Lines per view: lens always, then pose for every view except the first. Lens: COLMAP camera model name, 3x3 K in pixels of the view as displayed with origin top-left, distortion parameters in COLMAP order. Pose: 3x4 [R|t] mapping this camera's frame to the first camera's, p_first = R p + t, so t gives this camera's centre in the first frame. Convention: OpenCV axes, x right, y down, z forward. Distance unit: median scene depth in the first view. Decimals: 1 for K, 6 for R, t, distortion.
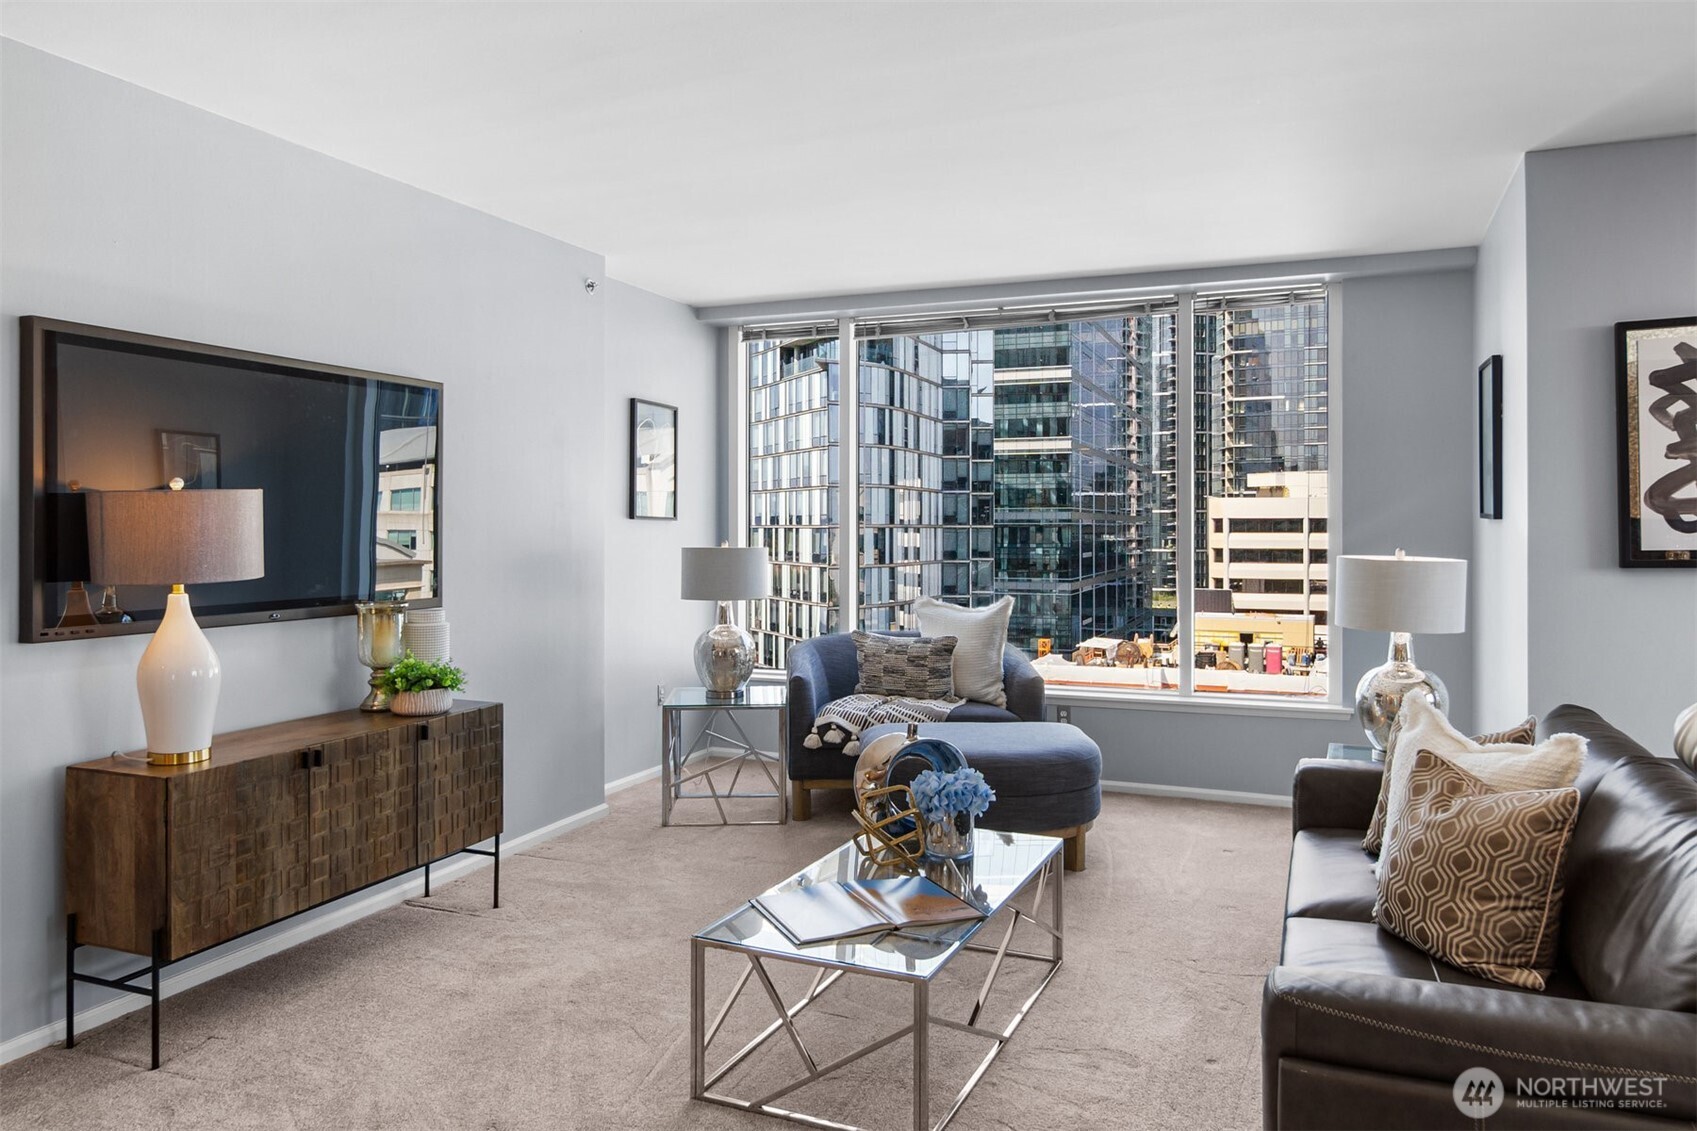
lens RADIAL K [[1131.8, 0, 849.7], [0, 1131.8, 549.6], [0, 0, 1]] dist [0.000864, 0.002248]
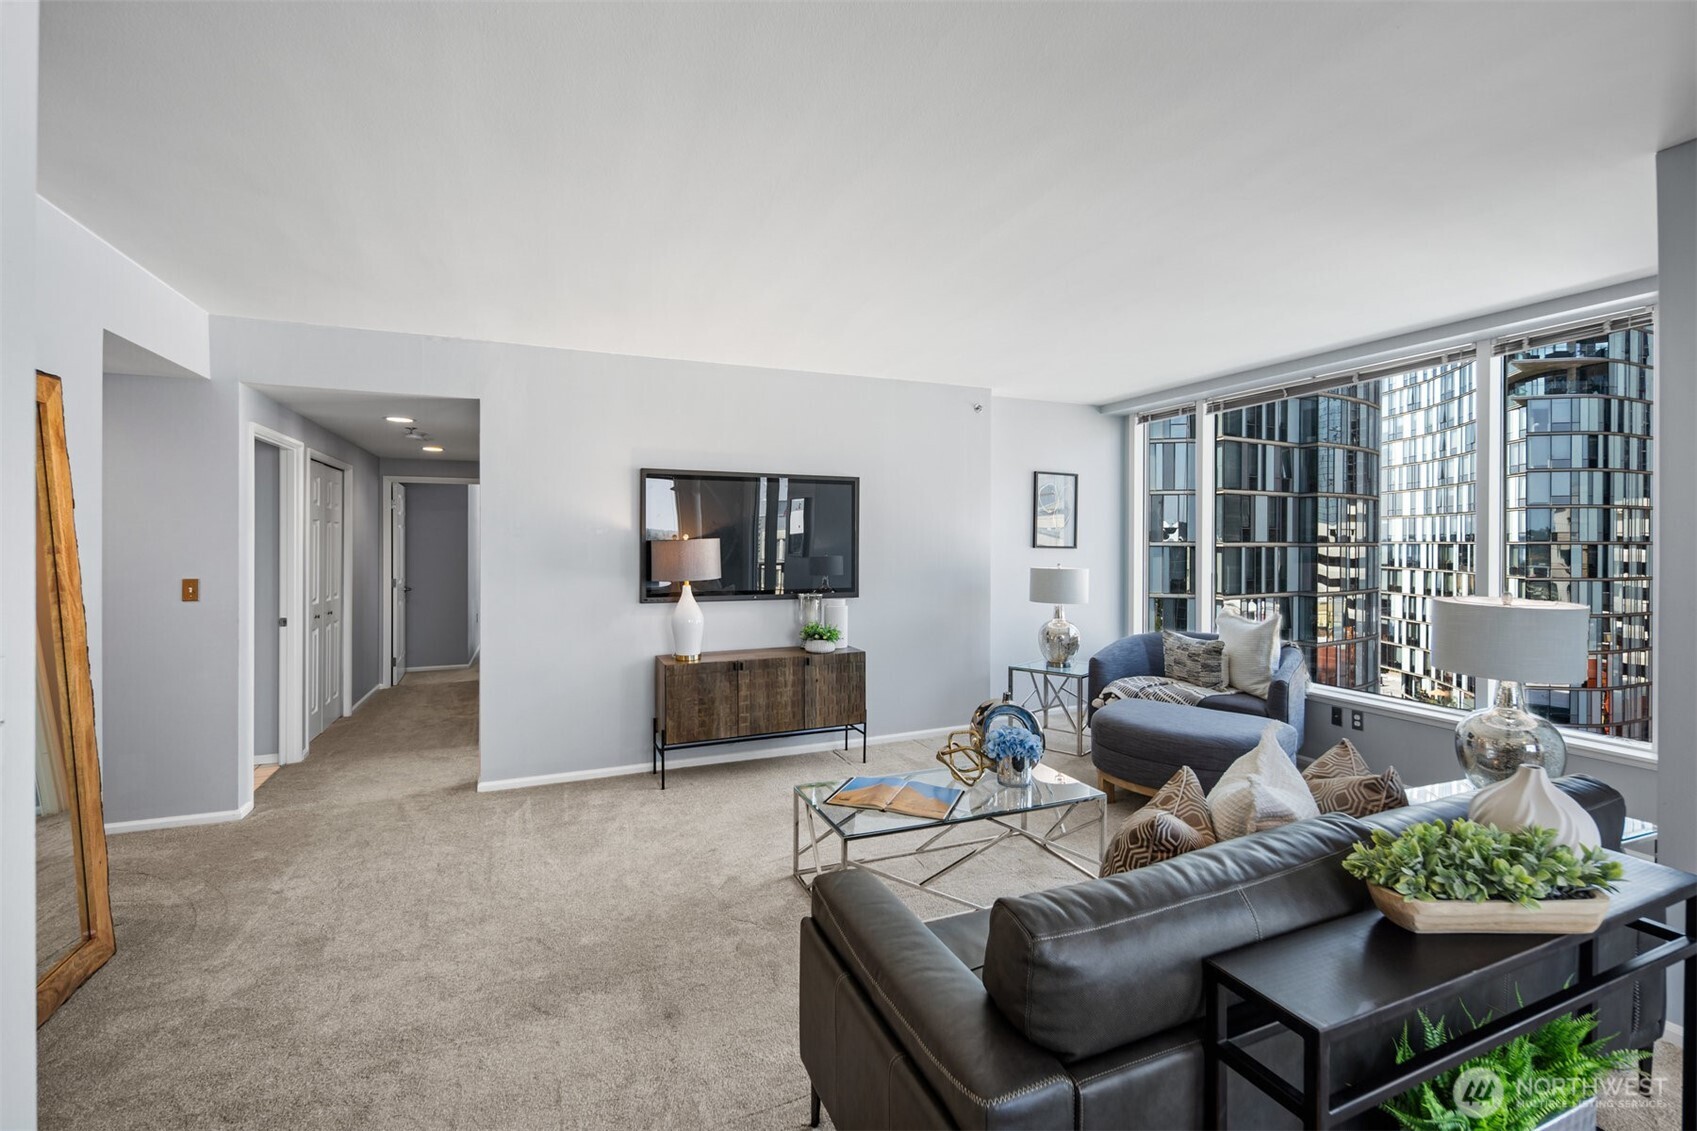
lens RADIAL K [[725.9, 0, 849.0], [0, 725.9, 559.2], [0, 0, 1]] dist [-0.004644, -0.000340]
pose [[0.715722, 0.018327, -0.698145, 0.531780], [-0.016058, 0.999823, 0.009785, -0.027234], [0.698201, 0.004207, 0.715890, 0.152179]]
